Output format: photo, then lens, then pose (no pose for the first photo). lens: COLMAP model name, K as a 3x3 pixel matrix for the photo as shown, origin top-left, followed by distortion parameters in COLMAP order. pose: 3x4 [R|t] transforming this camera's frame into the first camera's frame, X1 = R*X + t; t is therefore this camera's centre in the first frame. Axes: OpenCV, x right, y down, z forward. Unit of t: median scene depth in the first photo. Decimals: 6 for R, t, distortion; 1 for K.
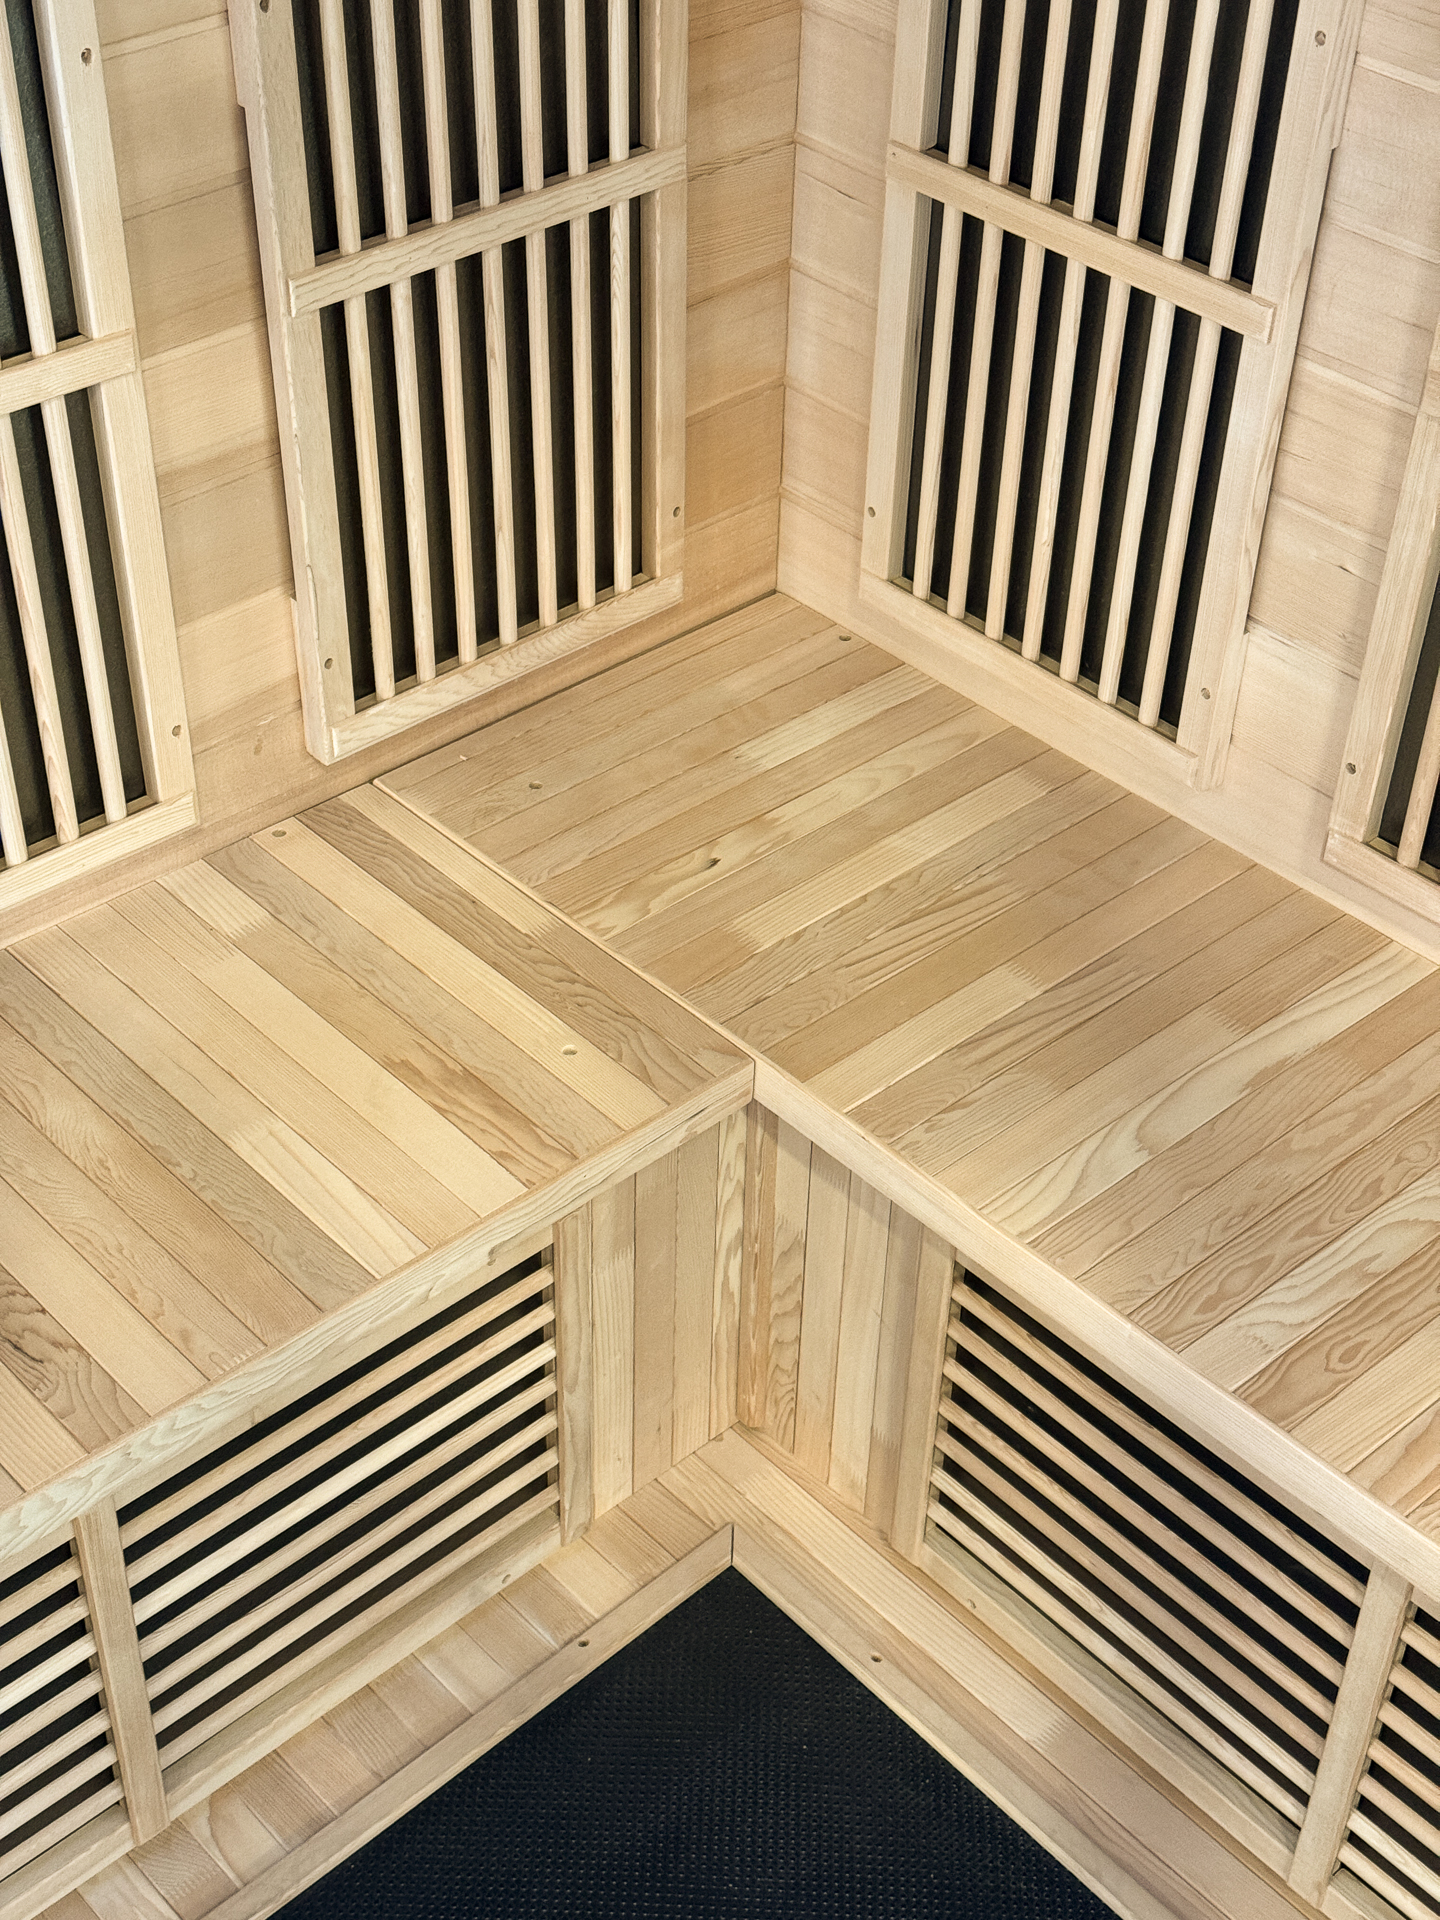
lens RADIAL K [[2703.7, 0, 723.0], [0, 2703.7, 955.3], [0, 0, 1]] dist [0.160085, 0.000000]
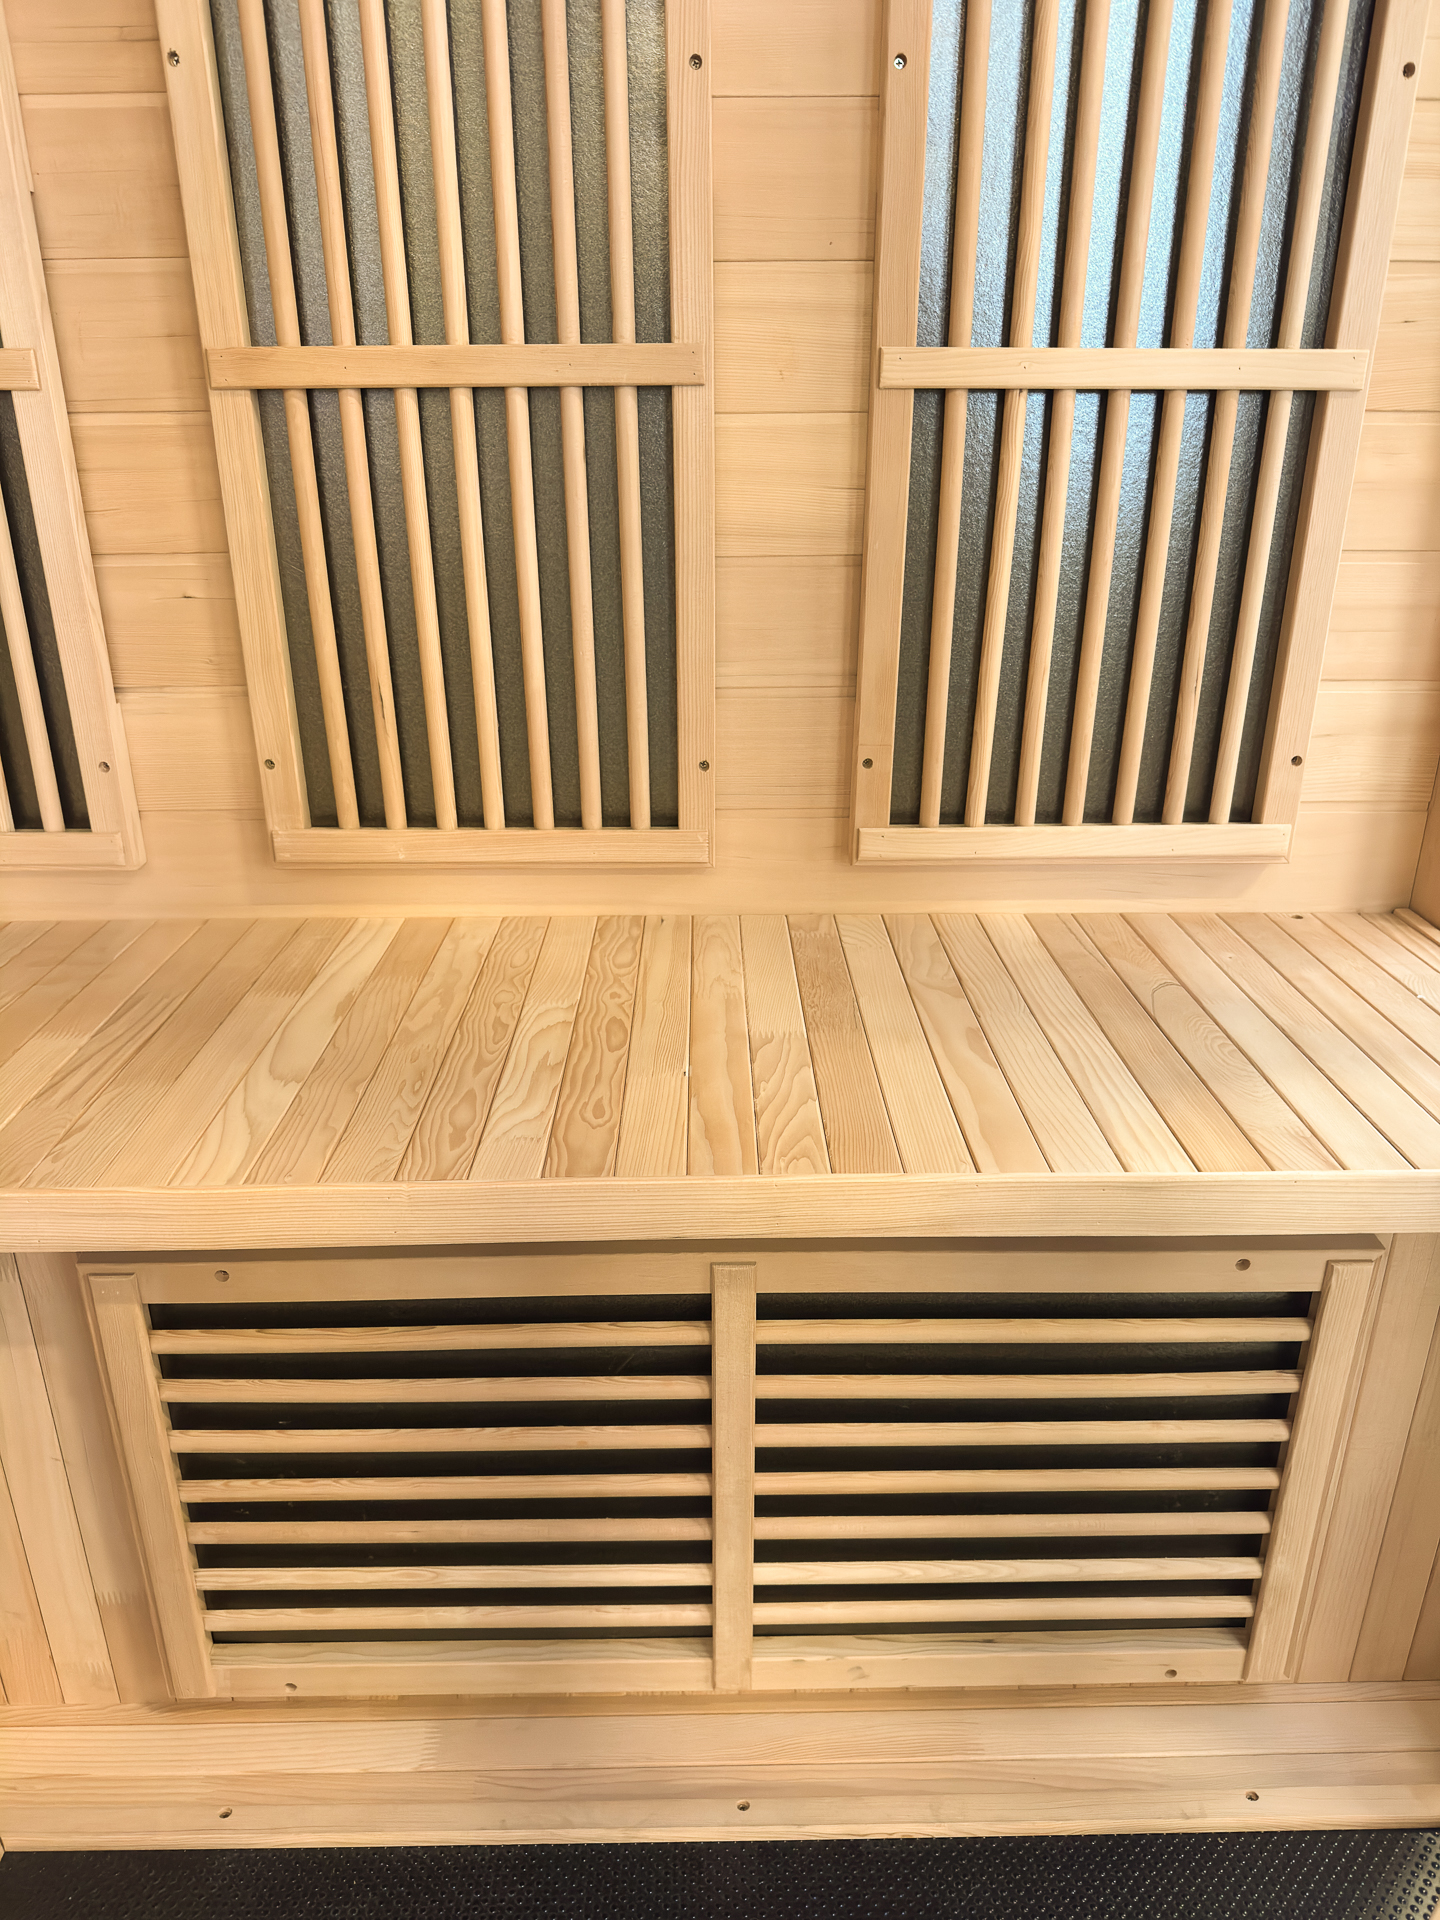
lens RADIAL K [[1380.8, 0, 733.0], [0, 1380.8, 981.5], [0, 0, 1]] dist [0.013794, -0.015396]
pose [[0.654189, -0.301749, 0.693530, -0.071825], [0.486257, 0.870138, -0.080085, 0.156232], [-0.579302, 0.389625, 0.715962, 0.543070]]
